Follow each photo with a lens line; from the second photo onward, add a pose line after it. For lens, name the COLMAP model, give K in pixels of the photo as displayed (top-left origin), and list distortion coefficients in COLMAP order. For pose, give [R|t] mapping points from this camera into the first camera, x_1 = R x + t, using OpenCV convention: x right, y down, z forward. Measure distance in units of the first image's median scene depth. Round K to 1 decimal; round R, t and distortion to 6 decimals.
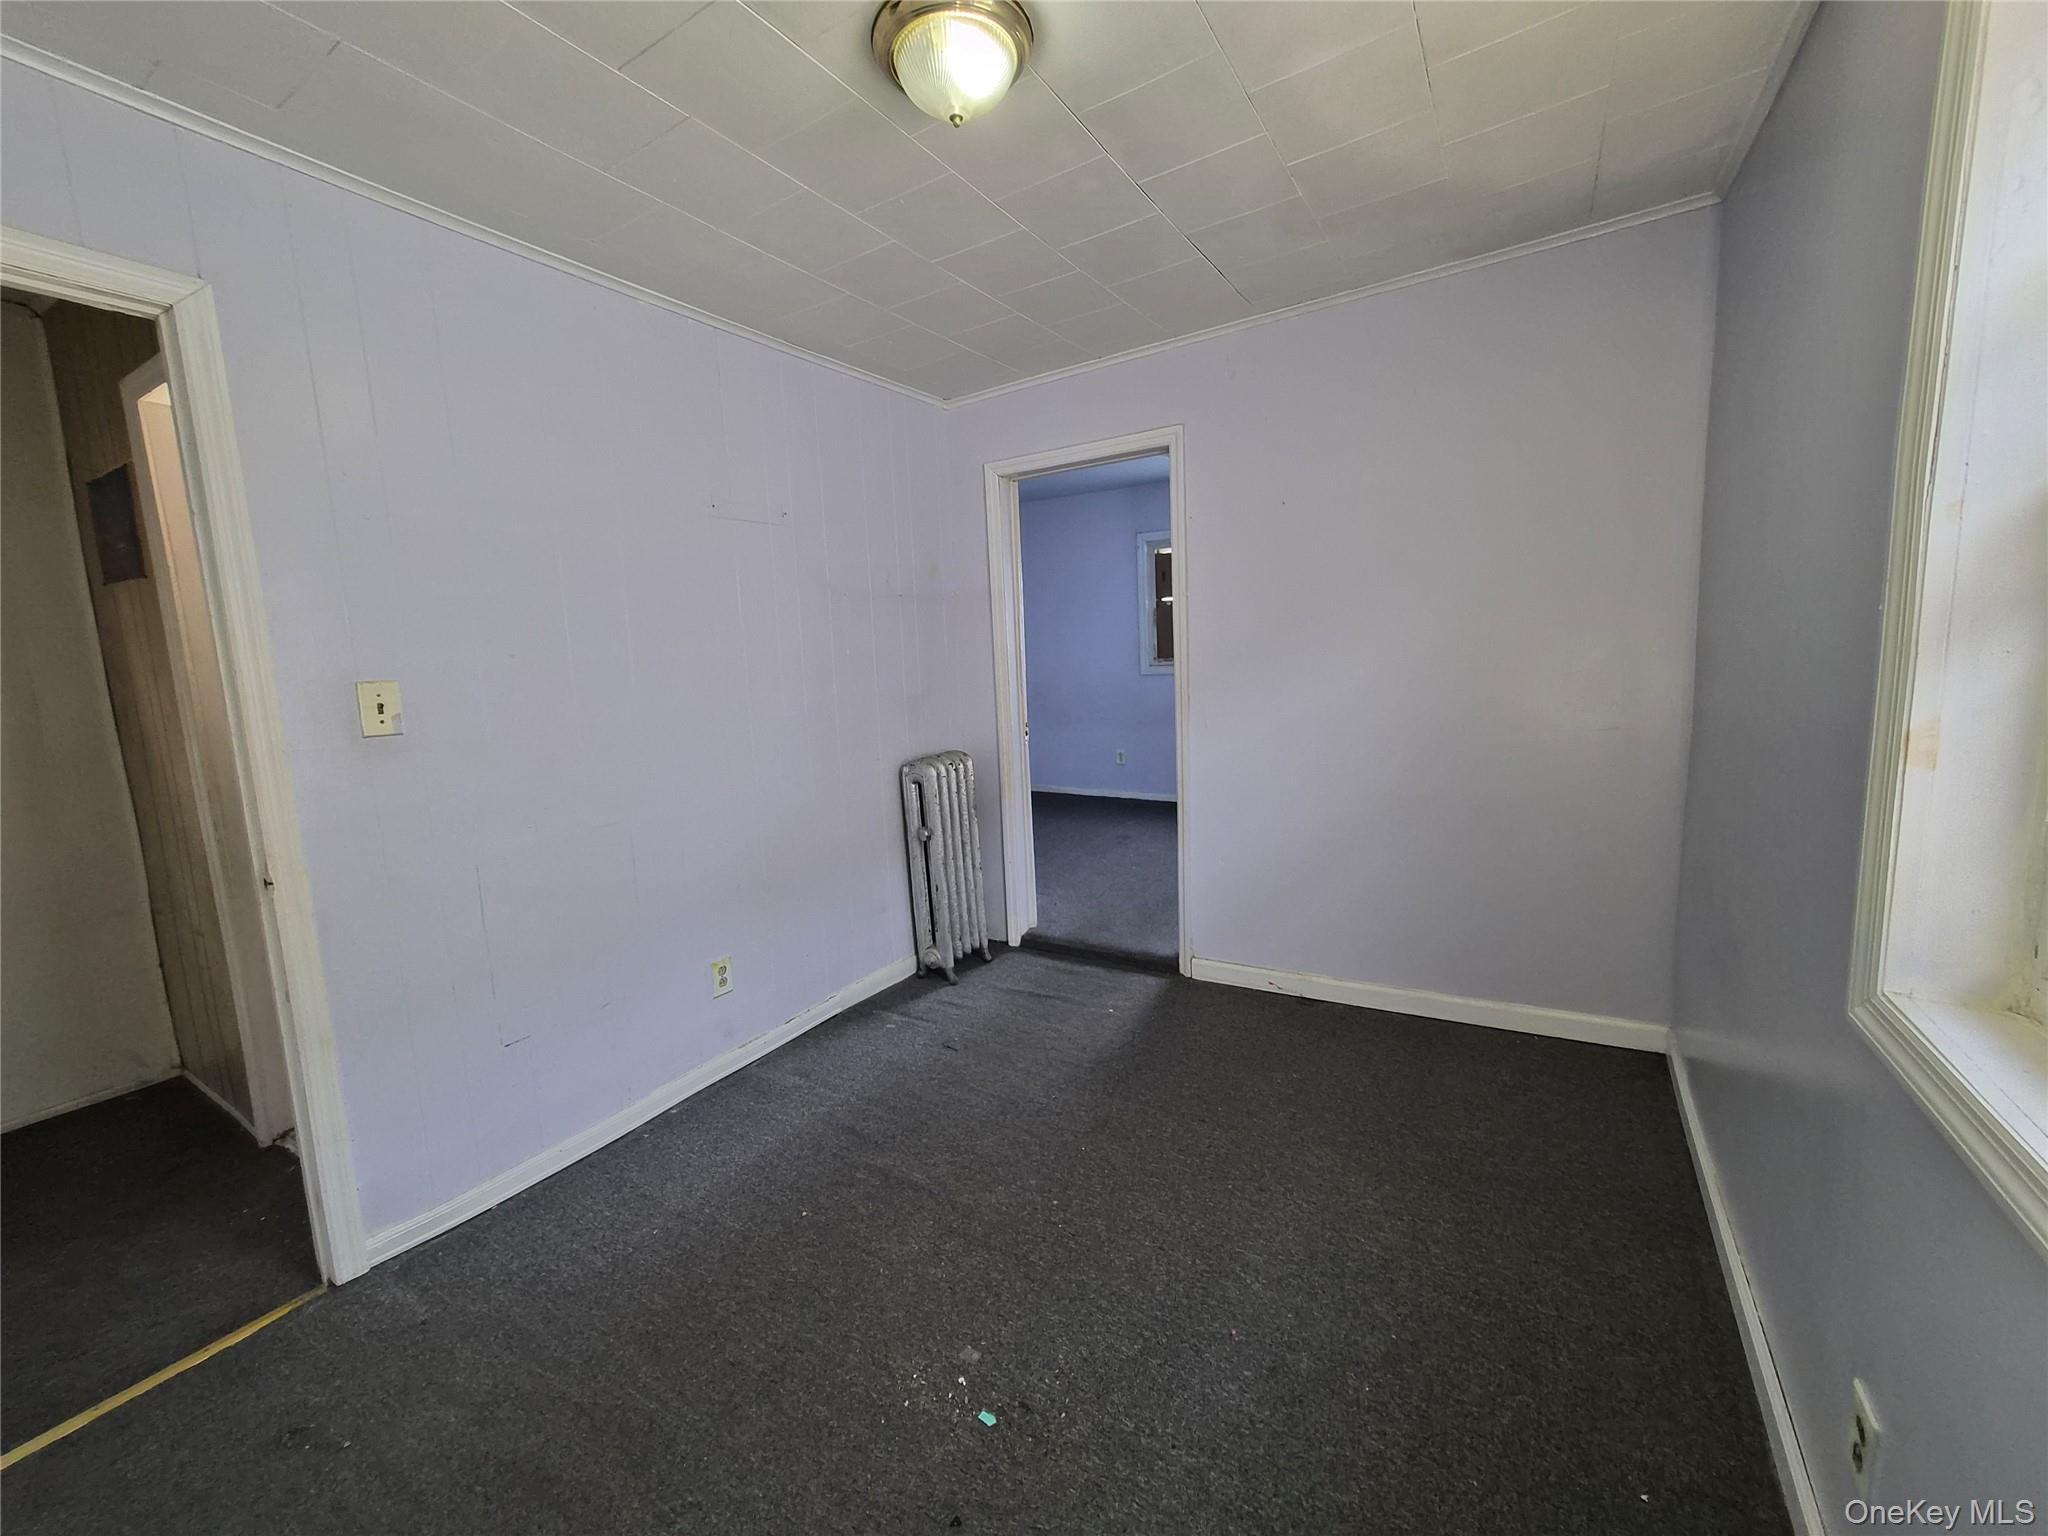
lens RADIAL K [[811.2, 0, 1020.4], [0, 811.2, 762.2], [0, 0, 1]] dist [-0.000762, -0.000023]
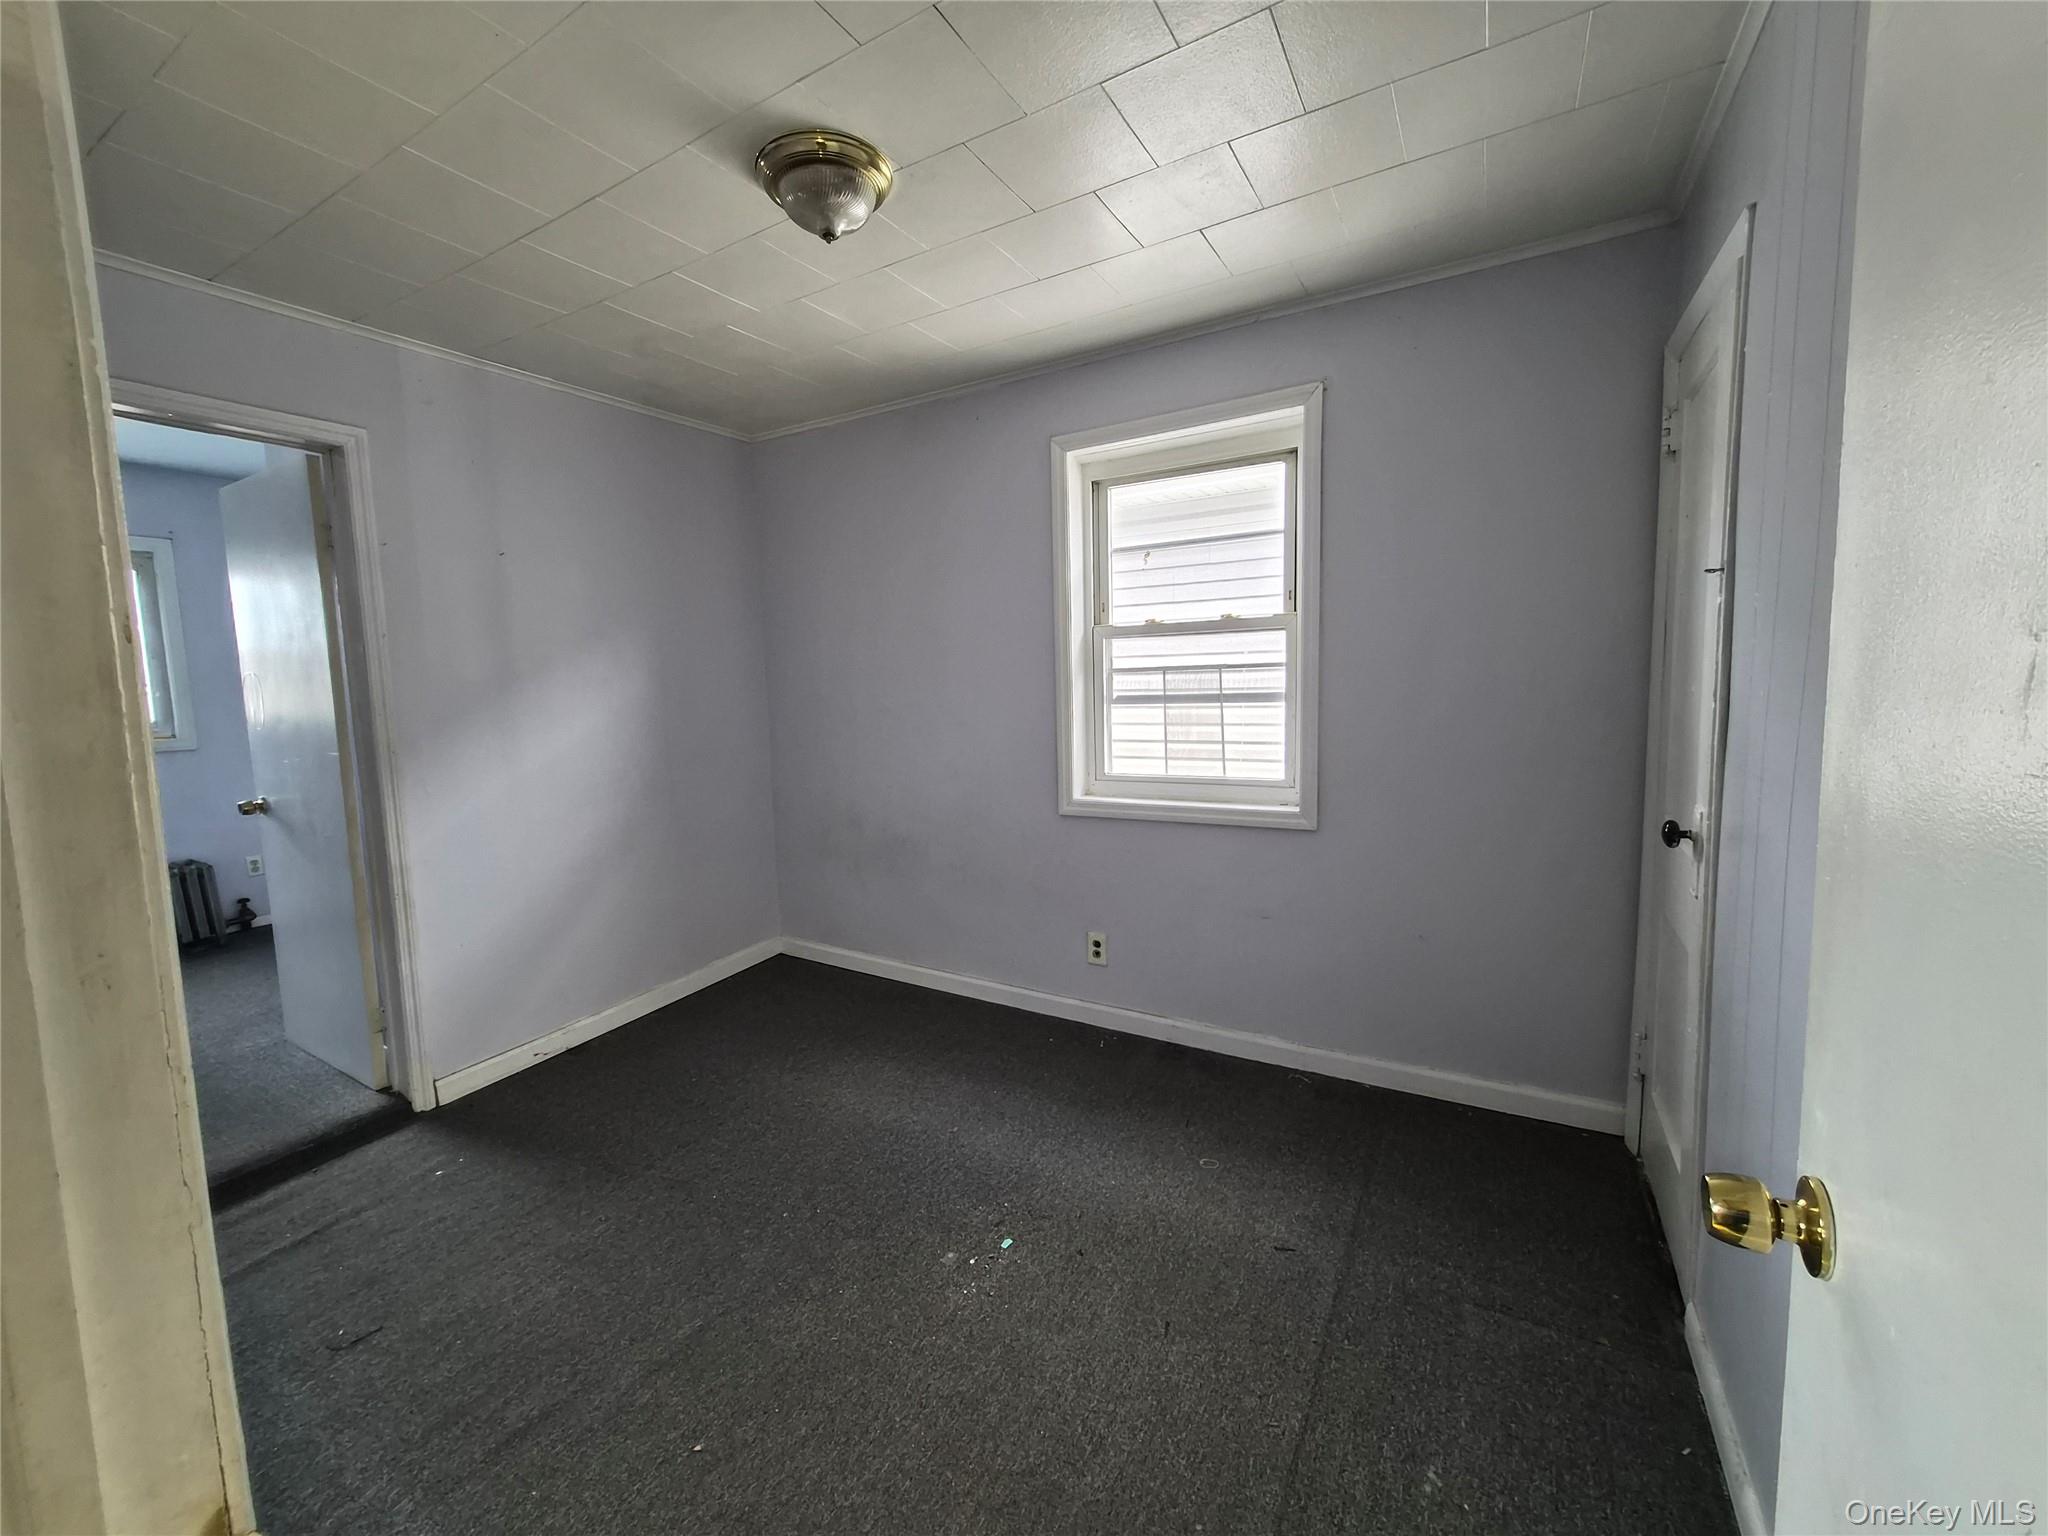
lens RADIAL K [[811.2, 0, 1019.4], [0, 811.2, 757.5], [0, 0, 1]] dist [-0.000762, -0.000023]
pose [[-0.041625, -0.049183, 0.997922, -0.663509], [0.174423, 0.983093, 0.055728, -0.020918], [-0.983791, 0.176380, -0.032343, 0.441540]]
